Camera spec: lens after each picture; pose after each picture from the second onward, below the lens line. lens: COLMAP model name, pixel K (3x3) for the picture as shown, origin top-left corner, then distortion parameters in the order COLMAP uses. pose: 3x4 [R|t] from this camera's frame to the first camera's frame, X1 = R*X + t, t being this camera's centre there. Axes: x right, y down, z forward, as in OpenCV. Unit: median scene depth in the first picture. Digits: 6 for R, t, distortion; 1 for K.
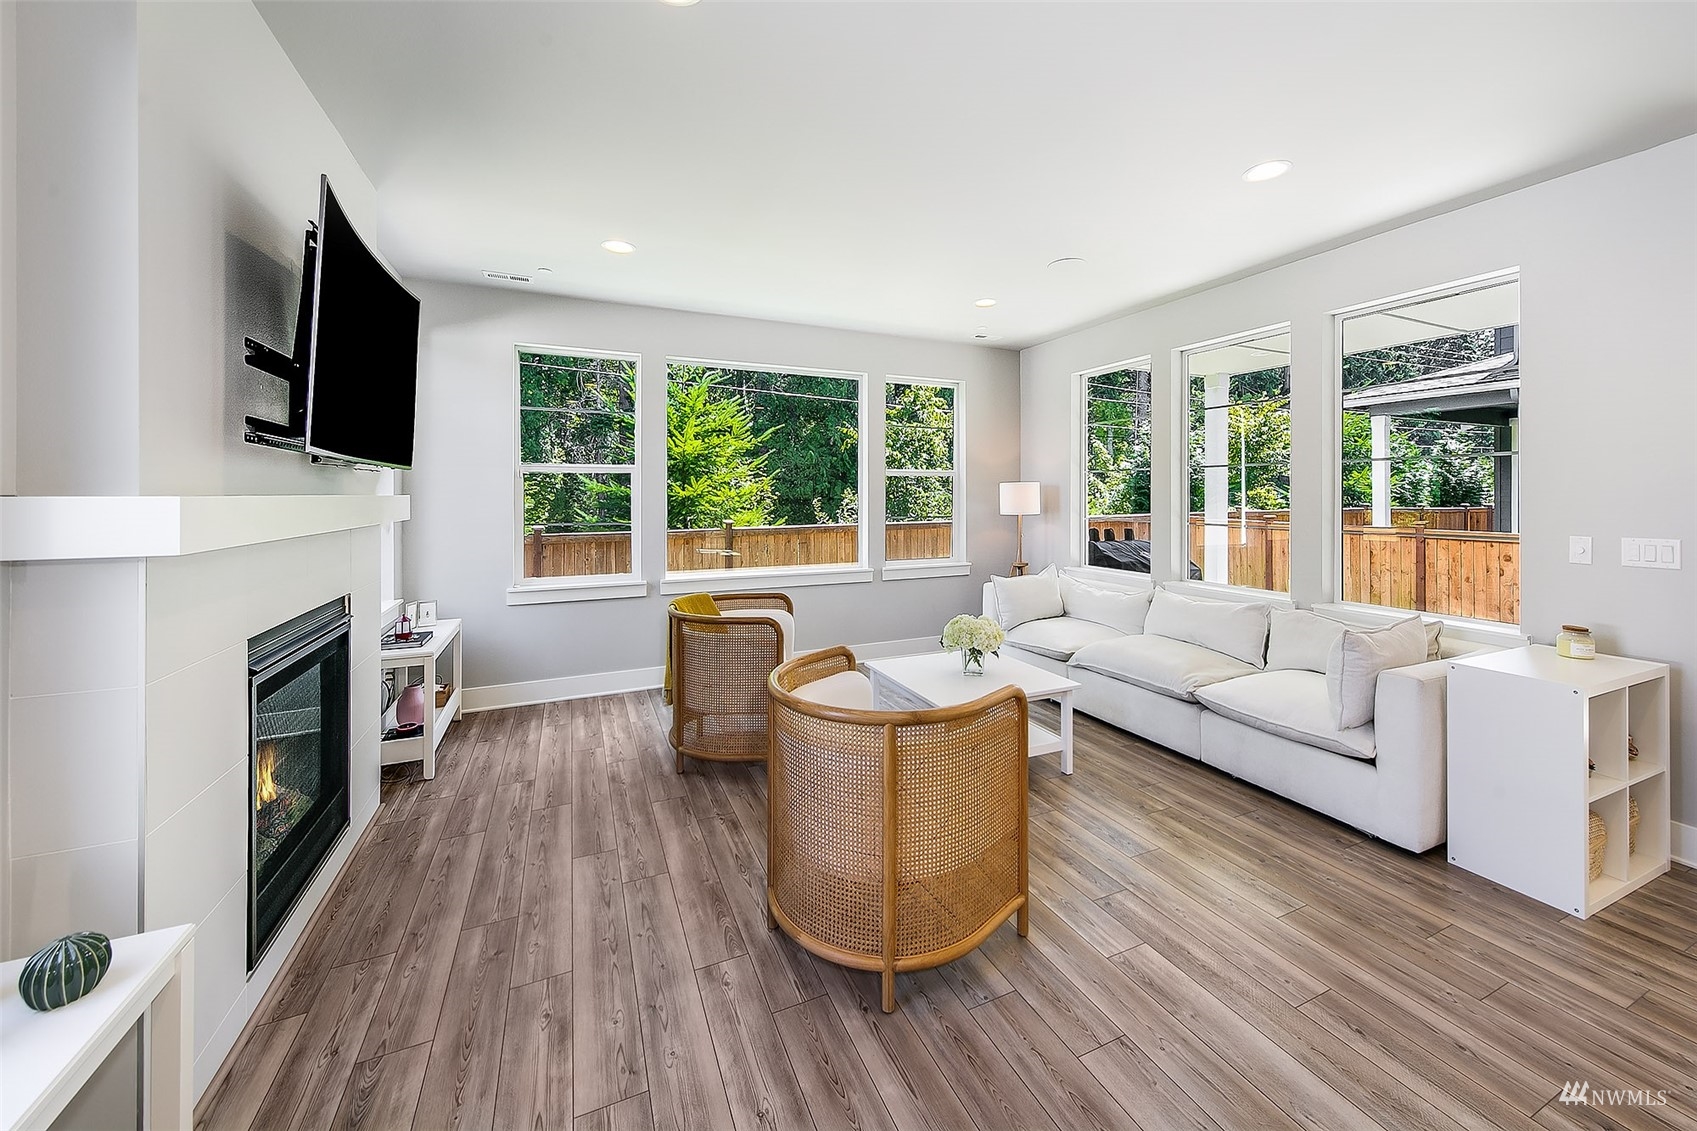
lens RADIAL K [[632.4, 0, 833.5], [0, 632.4, 503.1], [0, 0, 1]] dist [-0.004068, -0.000525]
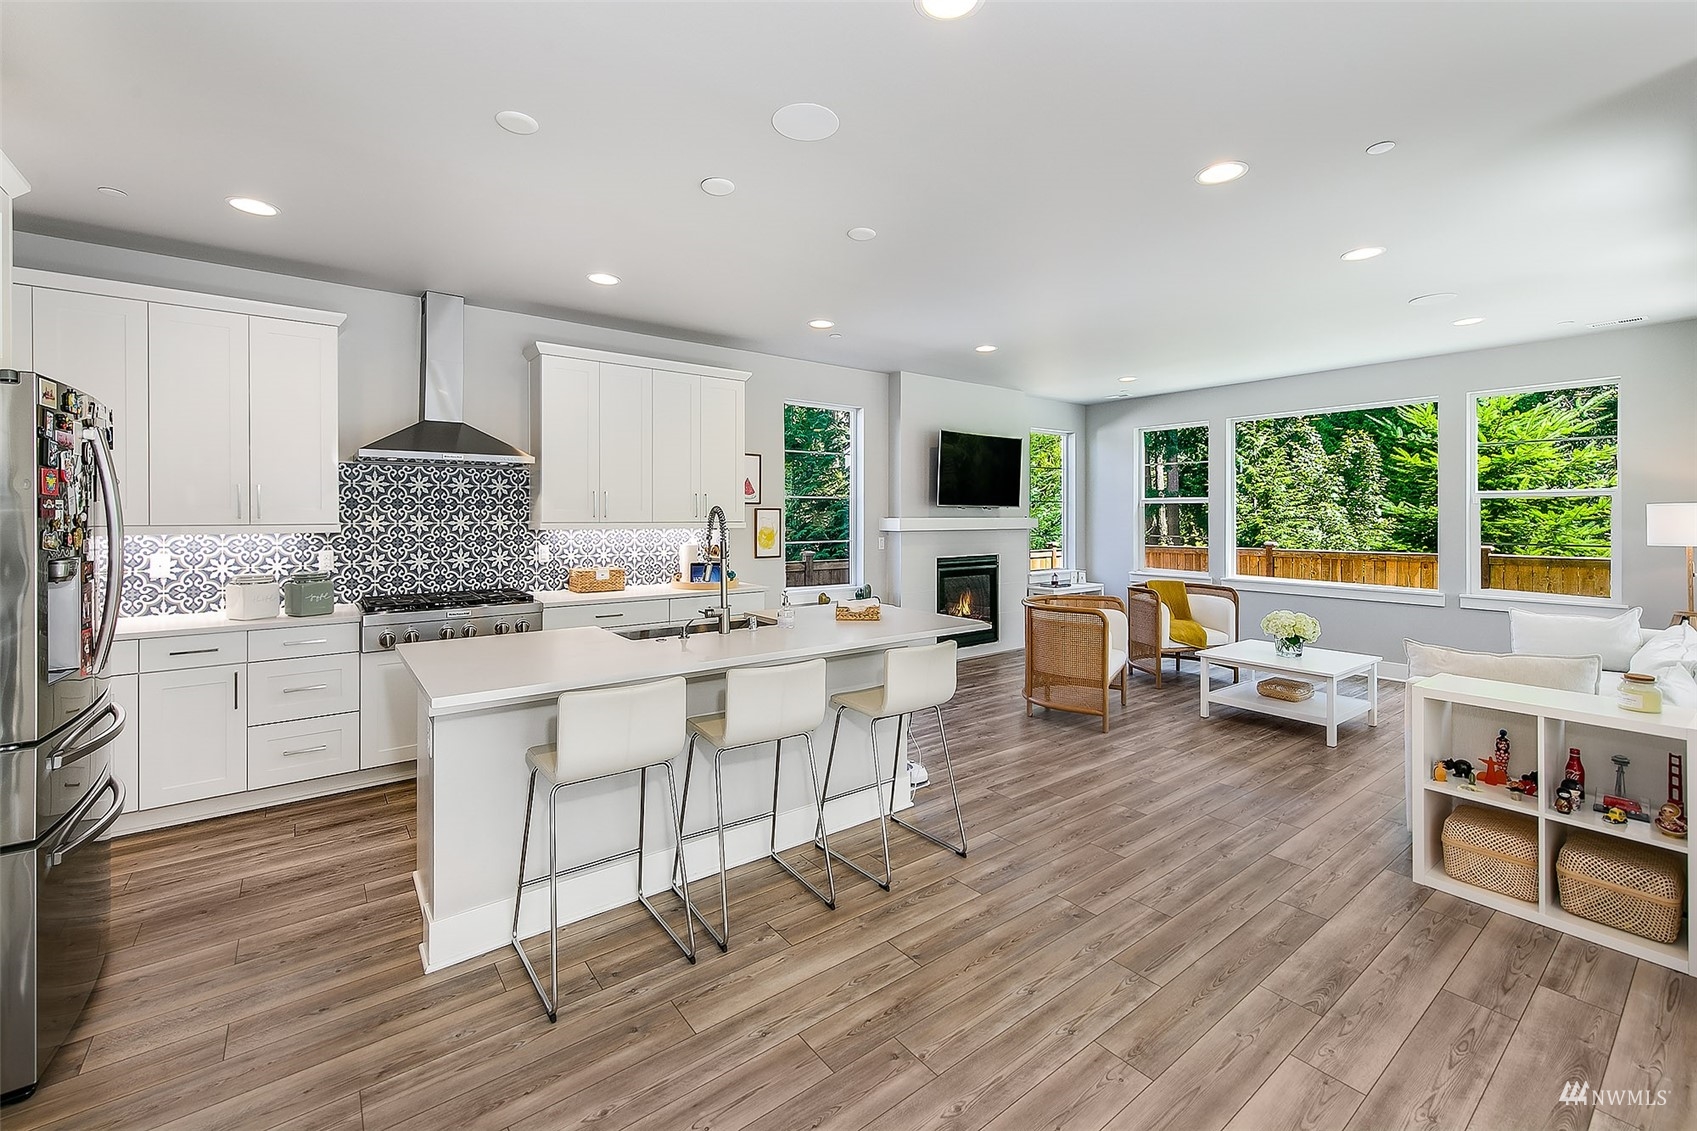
lens RADIAL K [[685.0, 0, 804.0], [0, 685.0, 511.7], [0, 0, 1]] dist [-0.001319, 0.000755]
pose [[0.222613, -0.003610, -0.974900, 0.951839], [-0.012774, 0.999896, -0.006619, -0.004858], [0.974823, 0.013927, 0.222544, -0.183905]]
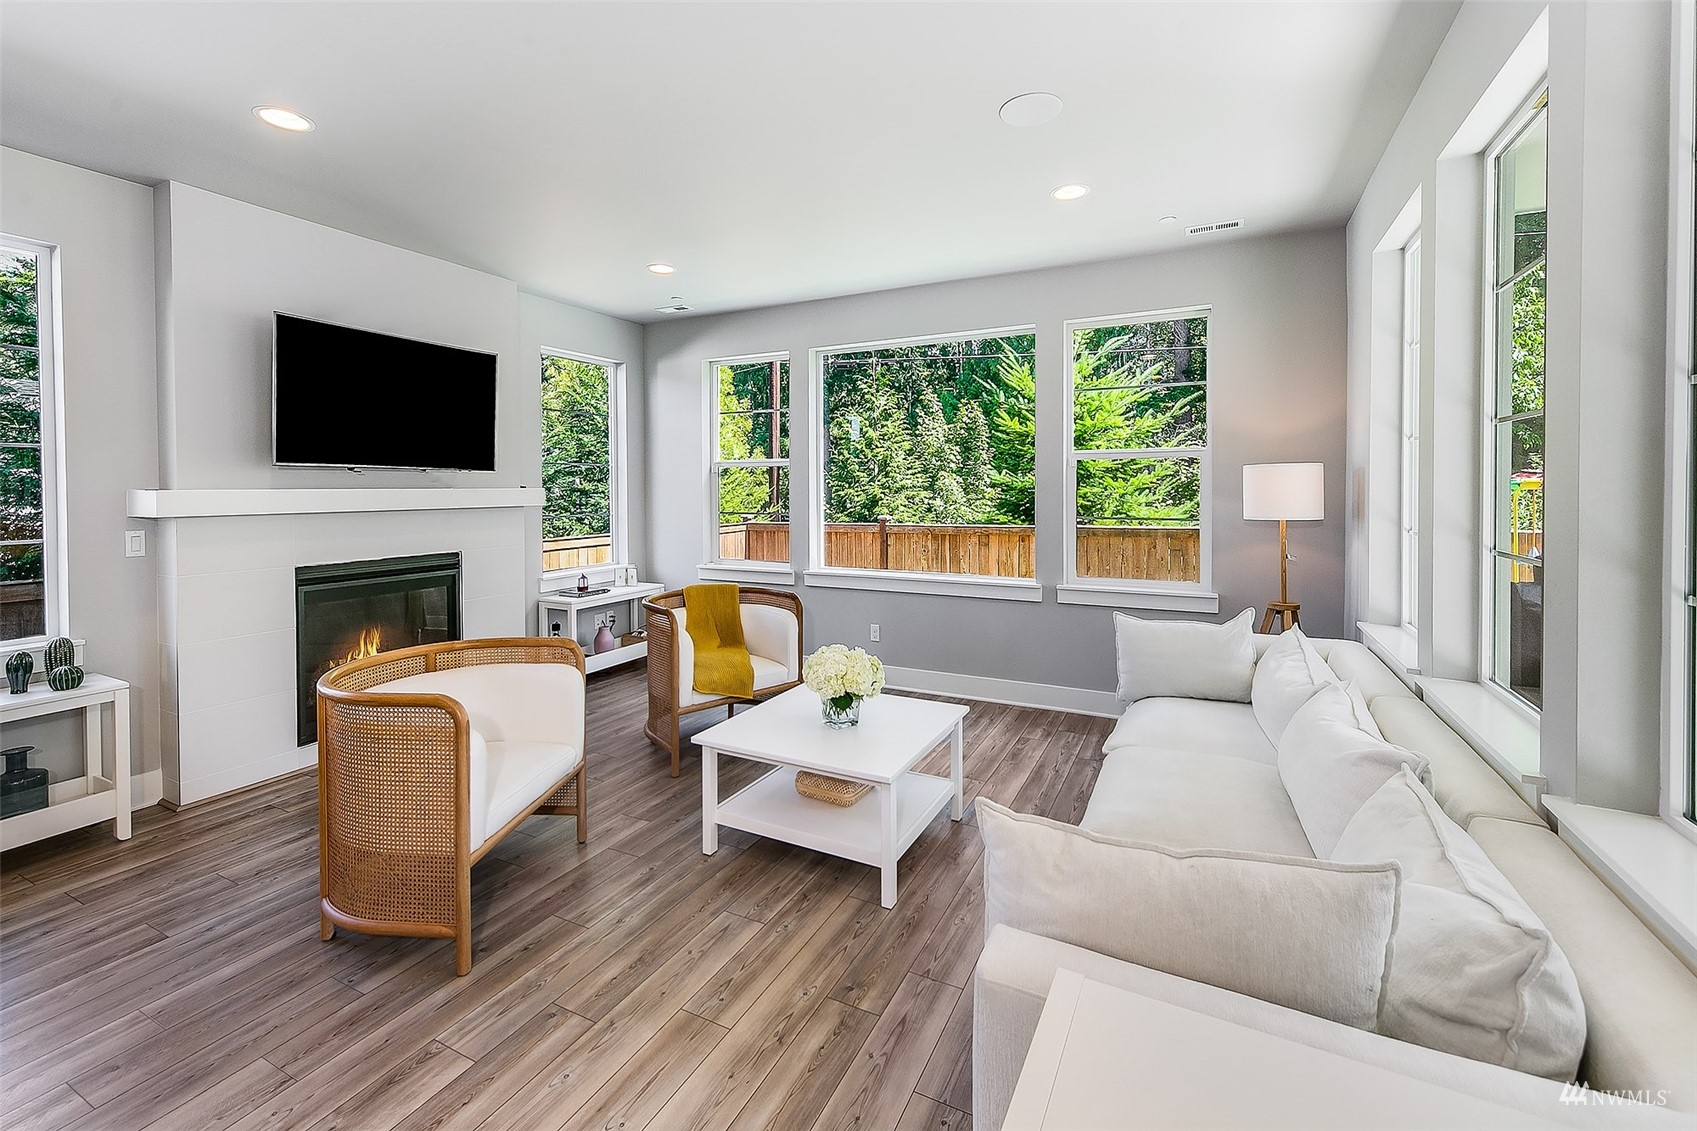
lens RADIAL K [[685.0, 0, 838.7], [0, 685.0, 487.9], [0, 0, 1]] dist [-0.001319, 0.000755]
pose [[0.642468, -0.000827, -0.766312, 0.595469], [-0.006452, 0.999958, -0.006489, -0.005061], [0.766285, 0.009113, 0.642436, 0.329114]]
